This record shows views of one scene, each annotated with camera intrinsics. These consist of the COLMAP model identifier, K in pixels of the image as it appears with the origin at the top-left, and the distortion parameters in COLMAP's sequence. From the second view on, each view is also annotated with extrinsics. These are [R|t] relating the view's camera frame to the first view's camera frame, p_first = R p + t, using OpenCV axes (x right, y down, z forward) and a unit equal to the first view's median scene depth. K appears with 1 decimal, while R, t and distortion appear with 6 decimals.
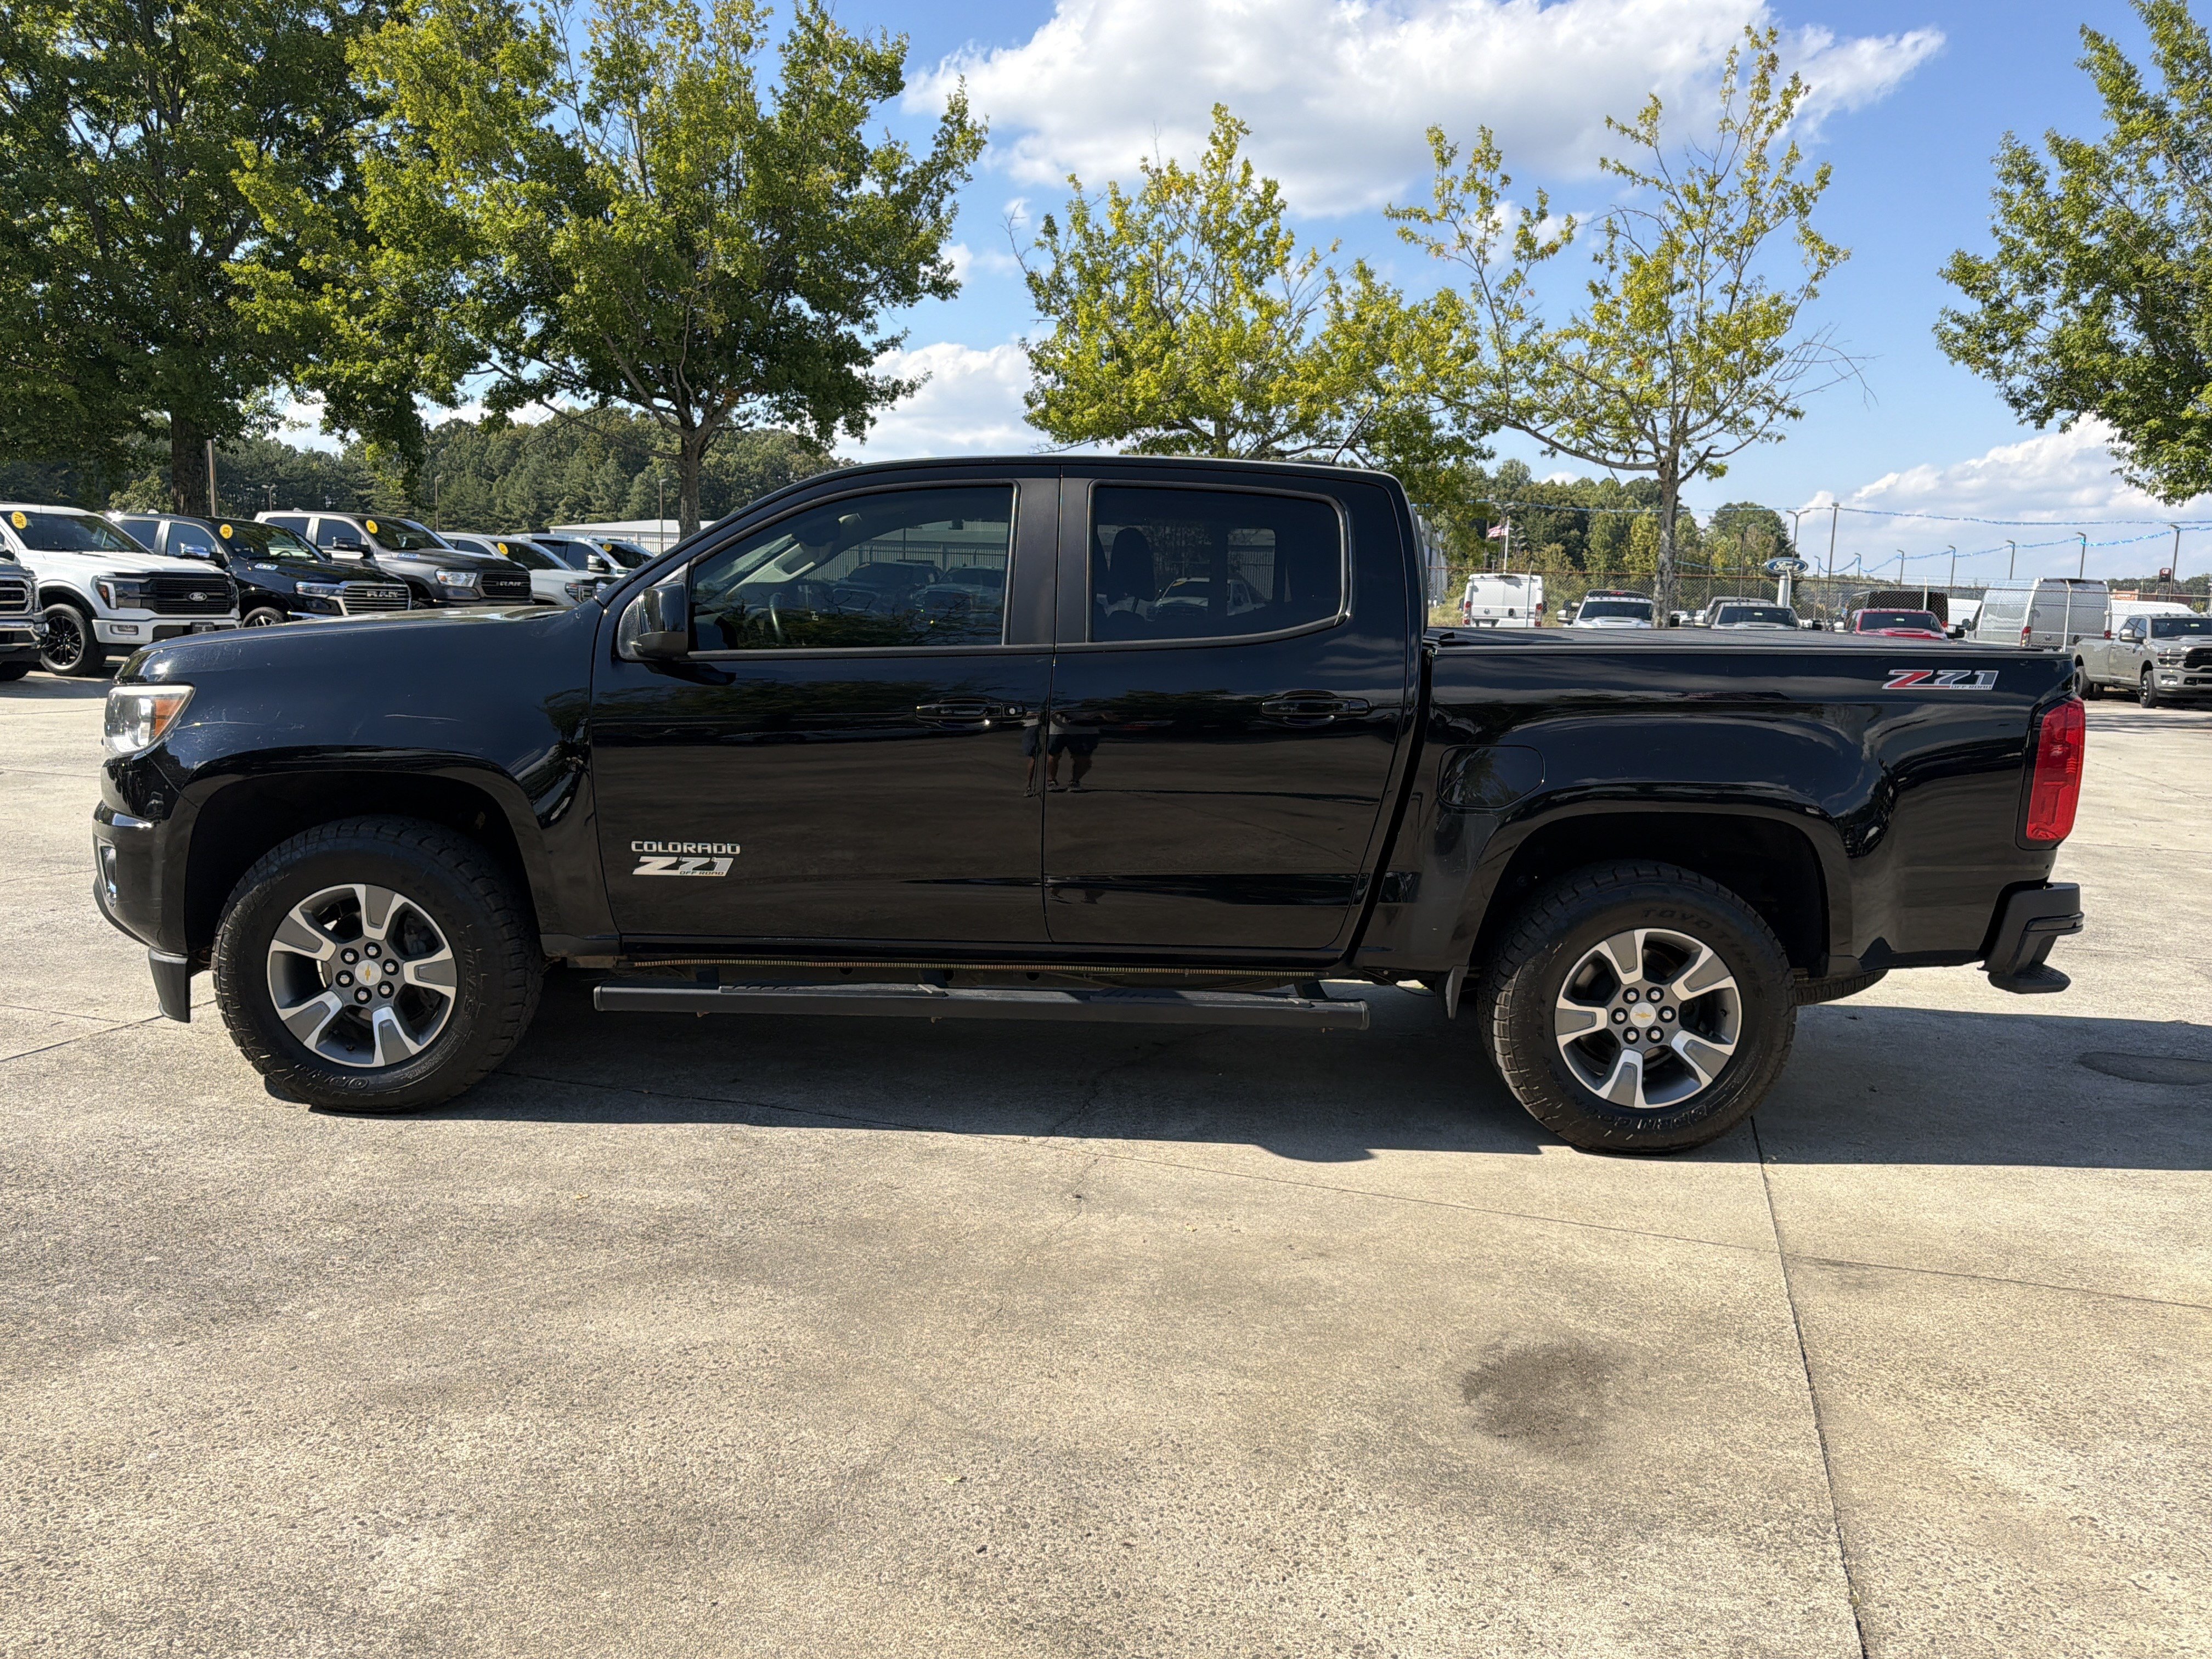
lens RADIAL K [[1646.3, 0, 1106.0], [0, 1646.3, 829.5], [0, 0, 1]] dist [0.076222, -0.121608]
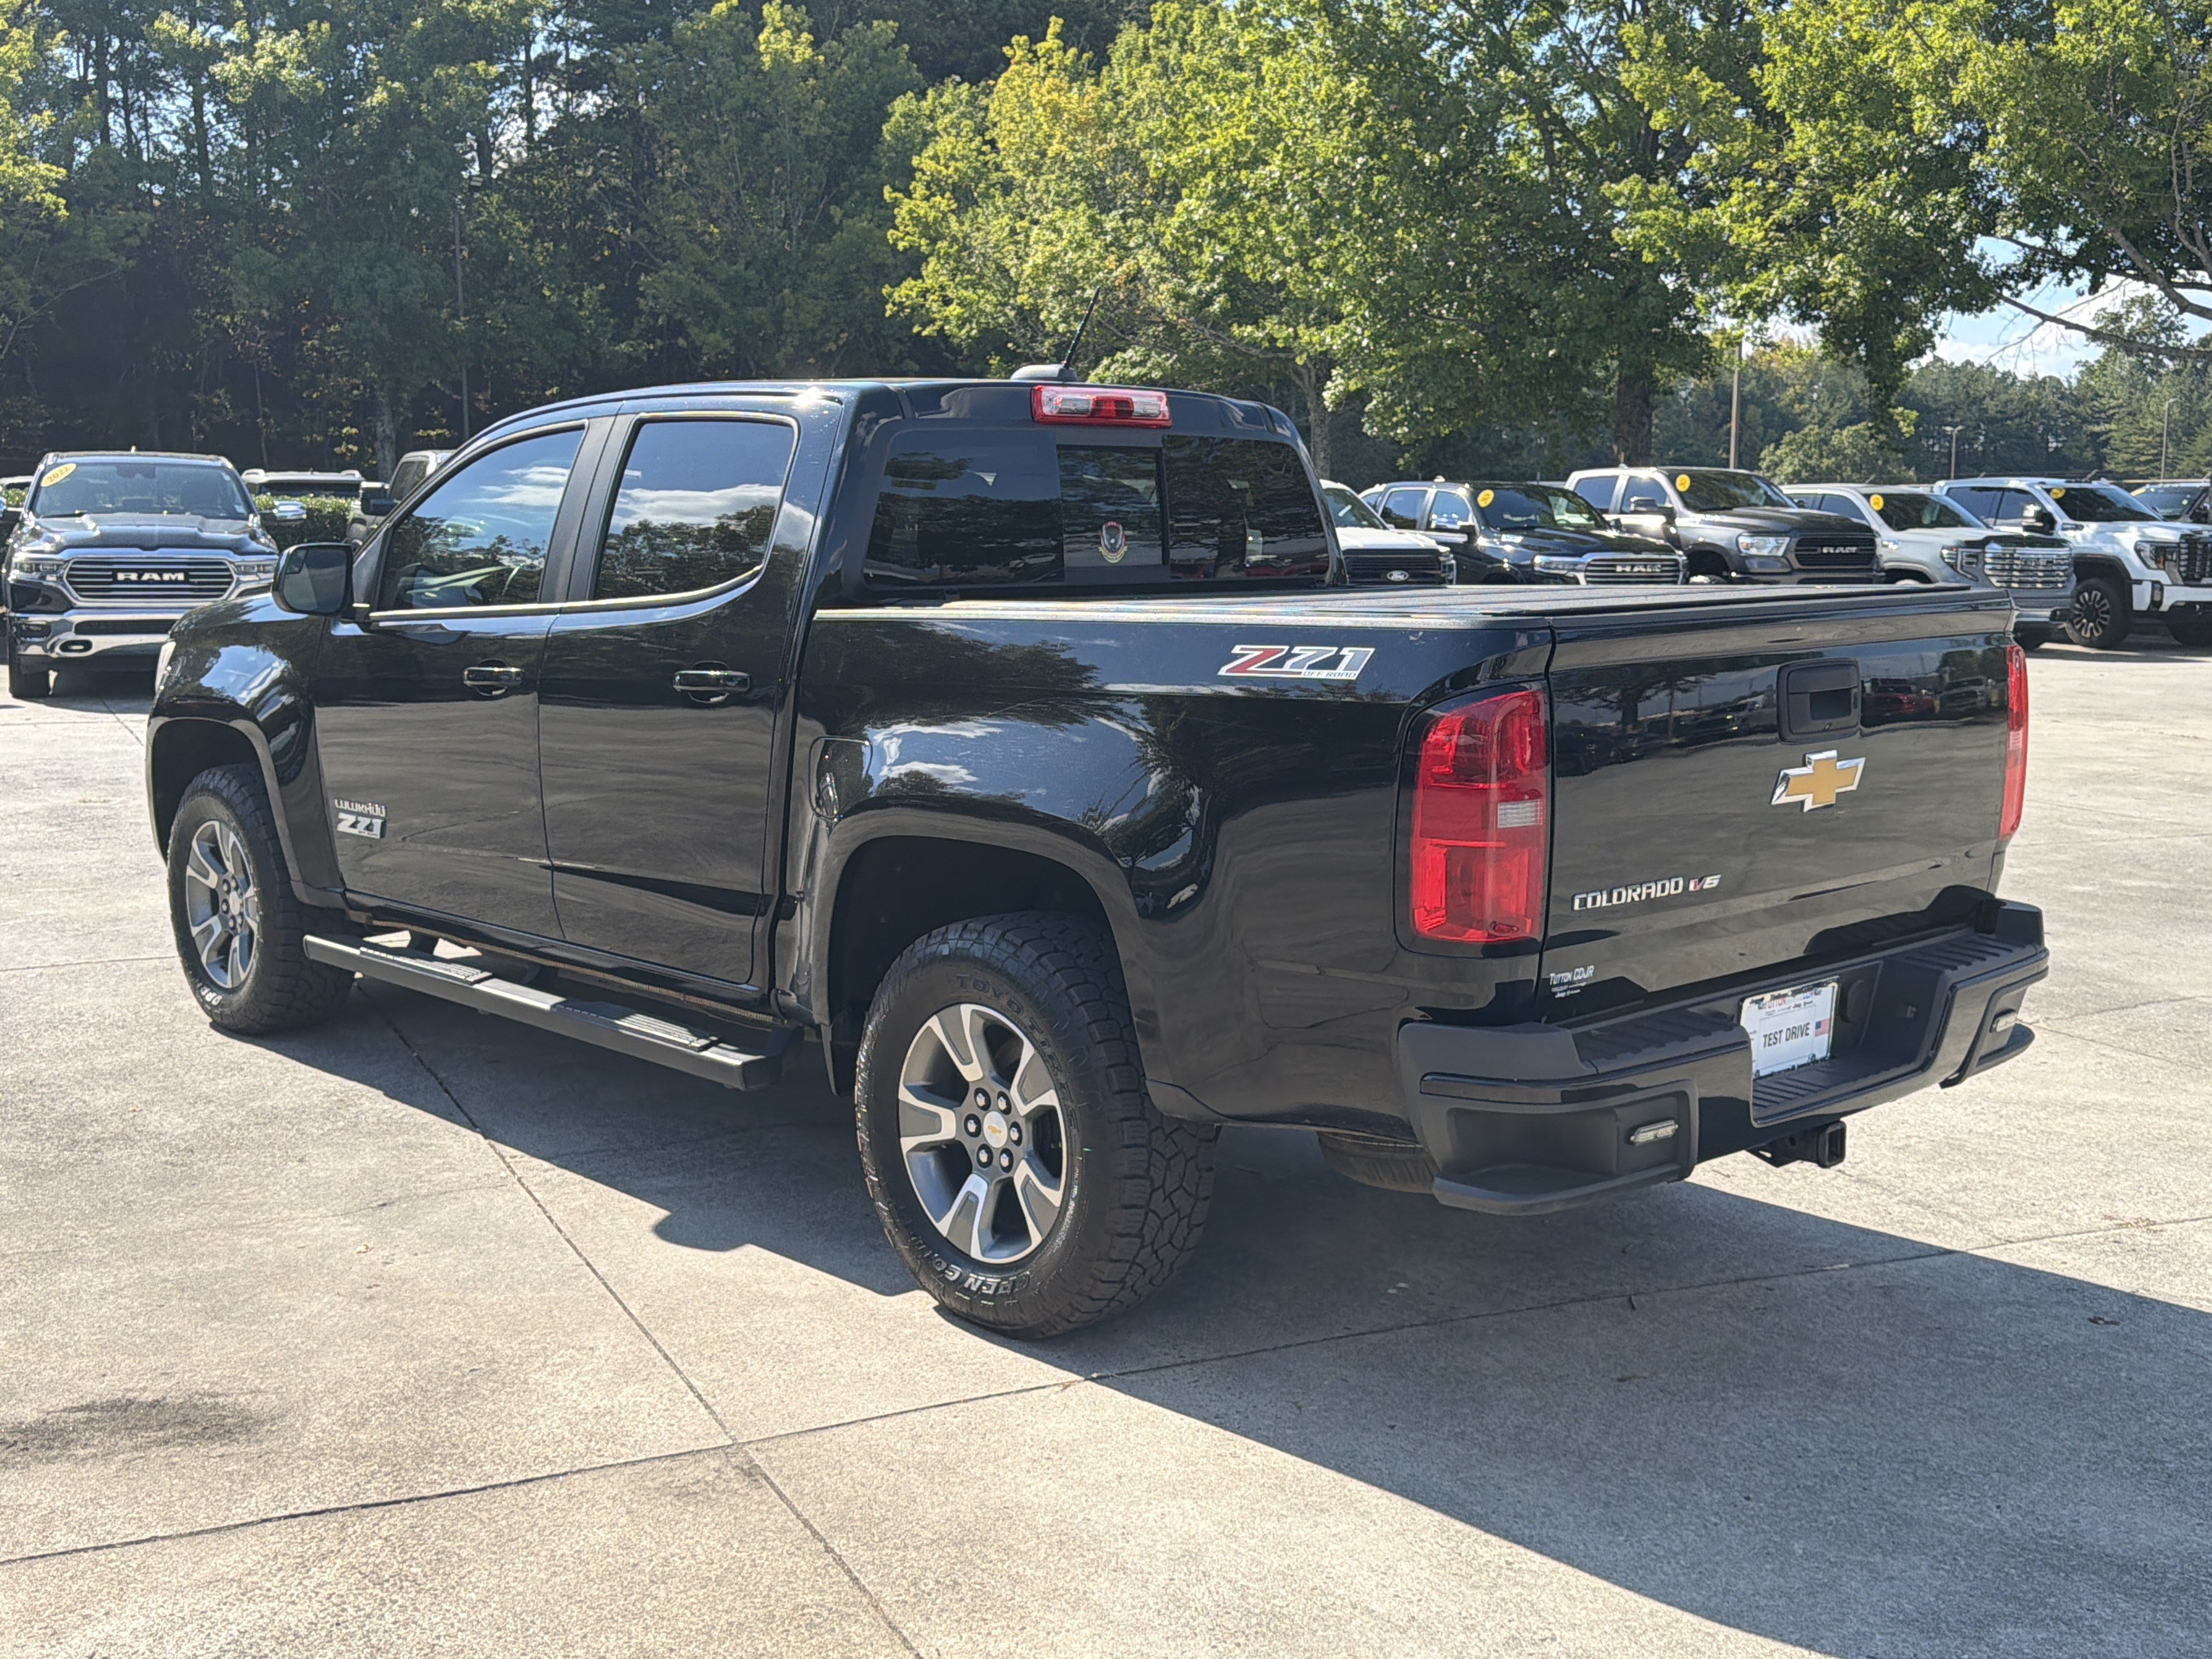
lens RADIAL K [[2243.1, 0, 1106.0], [0, 2243.1, 829.5], [0, 0, 1]] dist [0.125454, -0.278469]
pose [[0.679849, 0.065833, -0.730391, 1.060516], [-0.084161, 0.996386, 0.011471, -0.031053], [0.728507, 0.053672, 0.682933, 0.377247]]
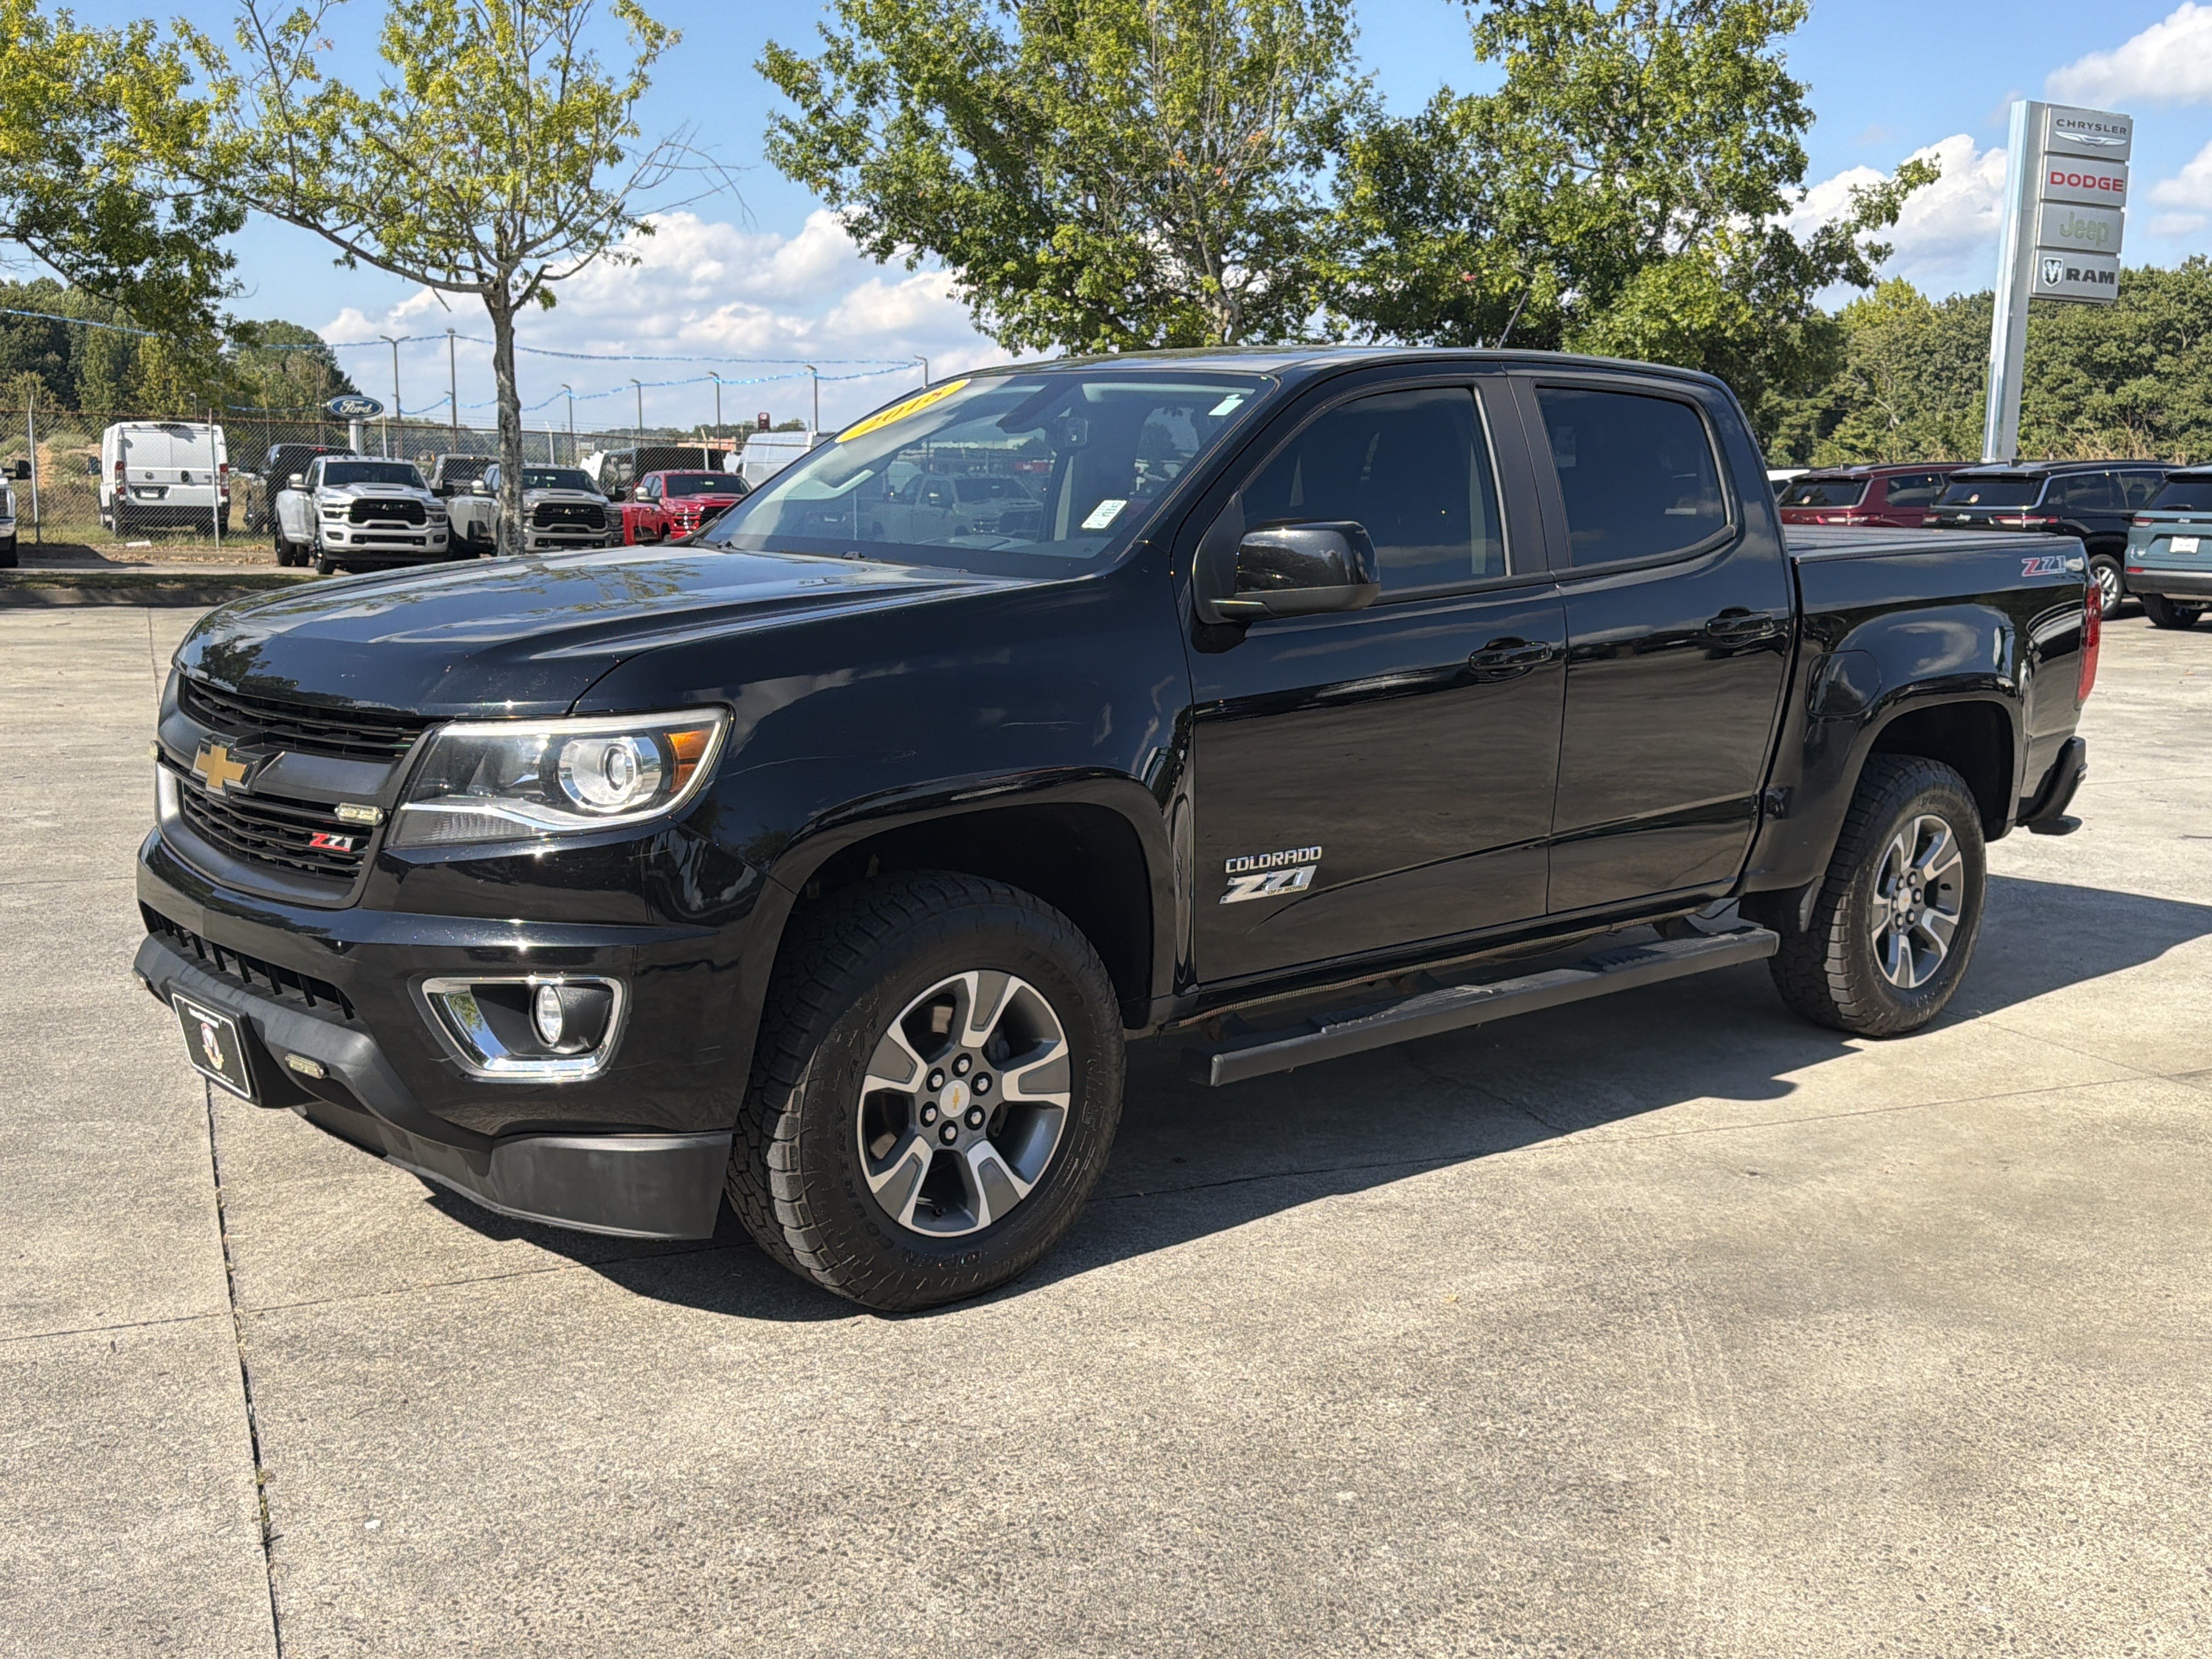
lens RADIAL K [[2176.9, 0, 1106.0], [0, 2176.9, 829.5], [0, 0, 1]] dist [0.128774, -0.260041]
pose [[0.760619, -0.121036, 0.637816, -0.951637], [0.100534, 0.992575, 0.068467, -0.079903], [-0.641367, 0.012045, 0.767140, 0.260511]]
